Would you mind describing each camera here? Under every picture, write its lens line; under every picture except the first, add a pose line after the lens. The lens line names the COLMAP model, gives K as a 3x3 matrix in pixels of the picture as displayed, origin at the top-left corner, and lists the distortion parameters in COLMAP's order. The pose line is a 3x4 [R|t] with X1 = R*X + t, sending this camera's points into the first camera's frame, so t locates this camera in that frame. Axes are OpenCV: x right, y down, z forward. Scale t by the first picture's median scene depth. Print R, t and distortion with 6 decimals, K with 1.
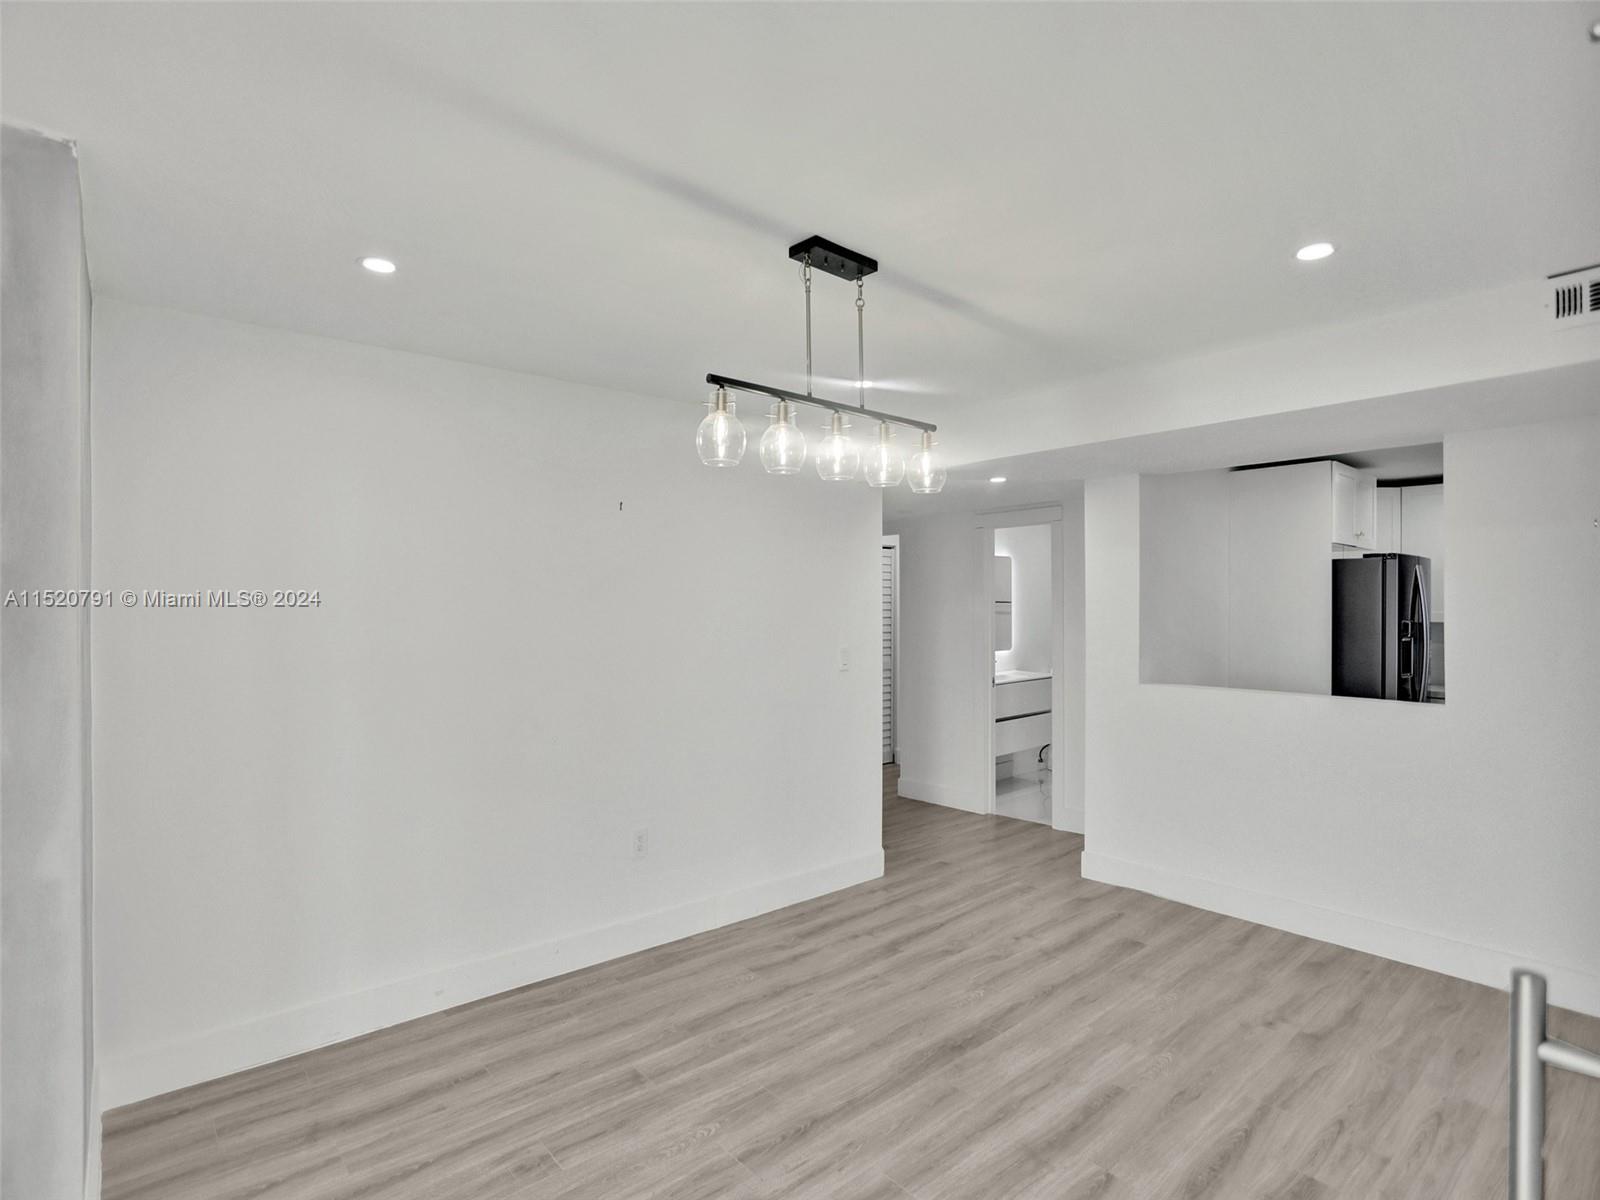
lens RADIAL K [[794.3, 0, 804.6], [0, 794.3, 594.8], [0, 0, 1]] dist [-0.059443, 0.026286]
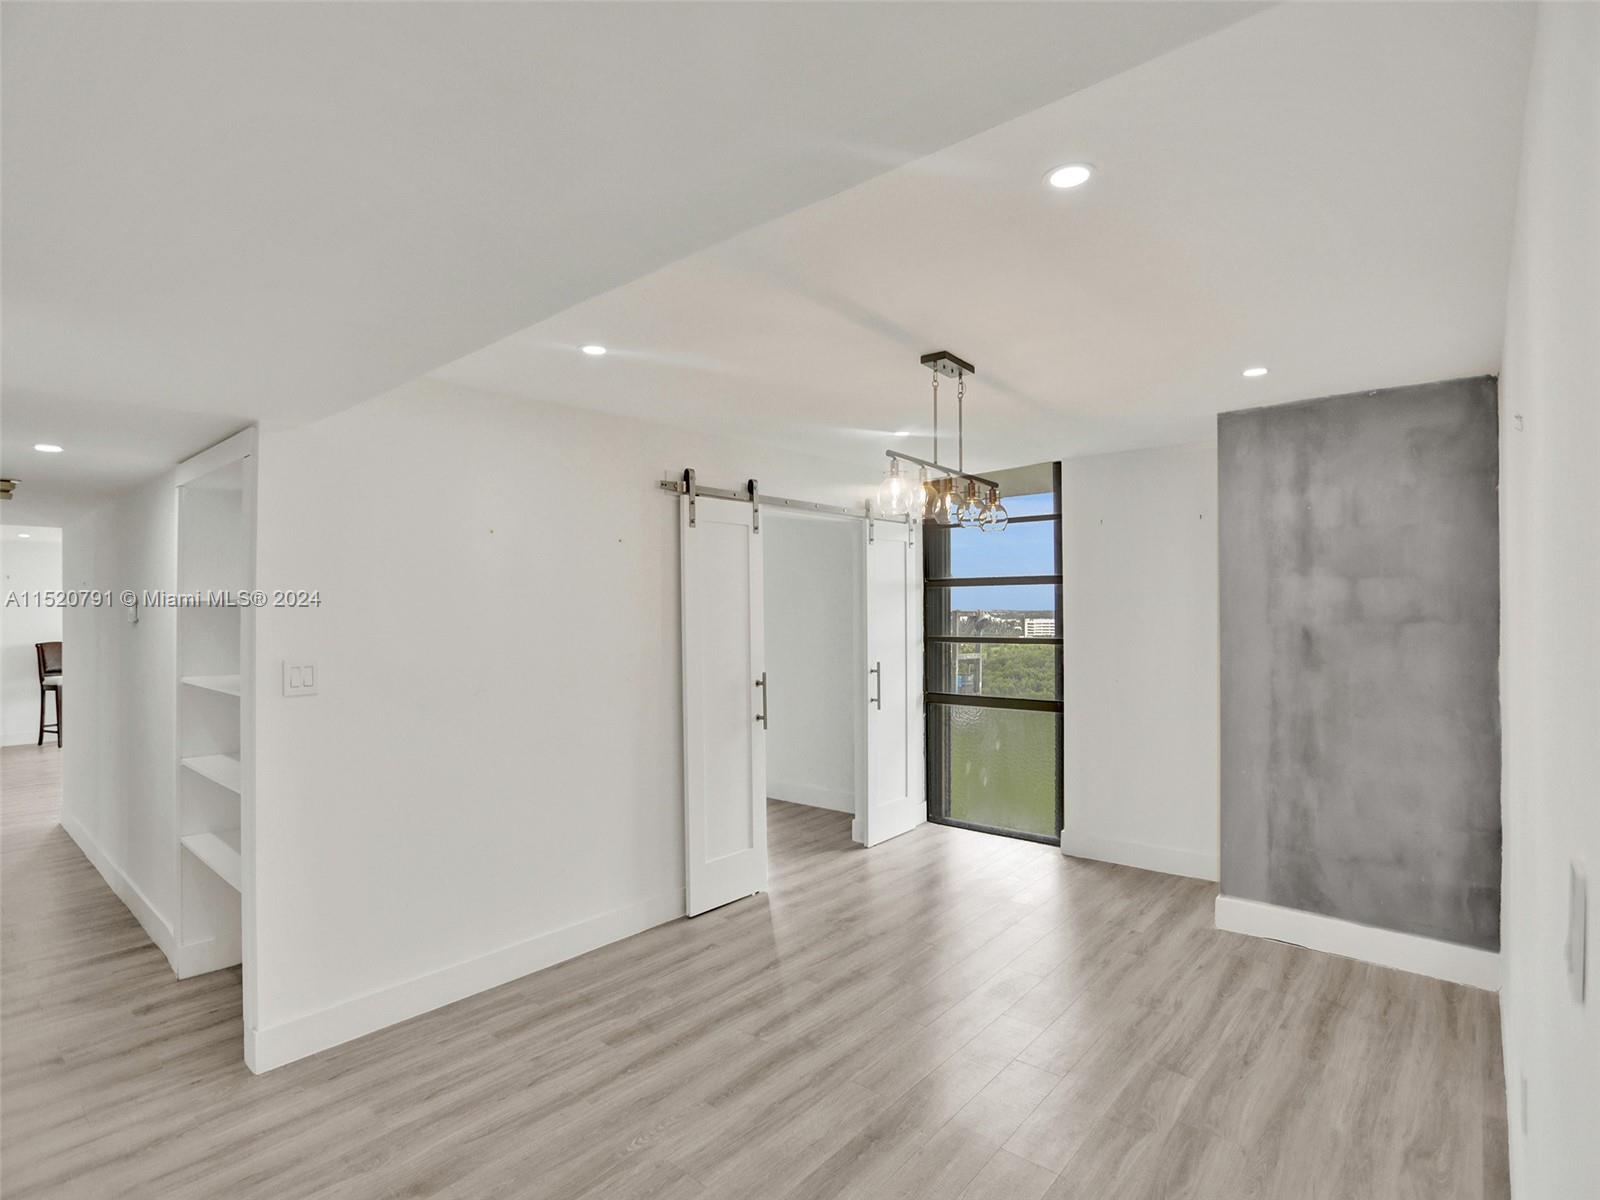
lens RADIAL K [[794.3, 0, 804.6], [0, 794.3, 594.8], [0, 0, 1]] dist [-0.059443, 0.026286]
pose [[-0.987594, 0.008891, -0.156778, 0.442048], [0.013428, 0.999520, -0.027905, 0.011006], [0.156455, -0.029664, -0.987240, 2.039852]]
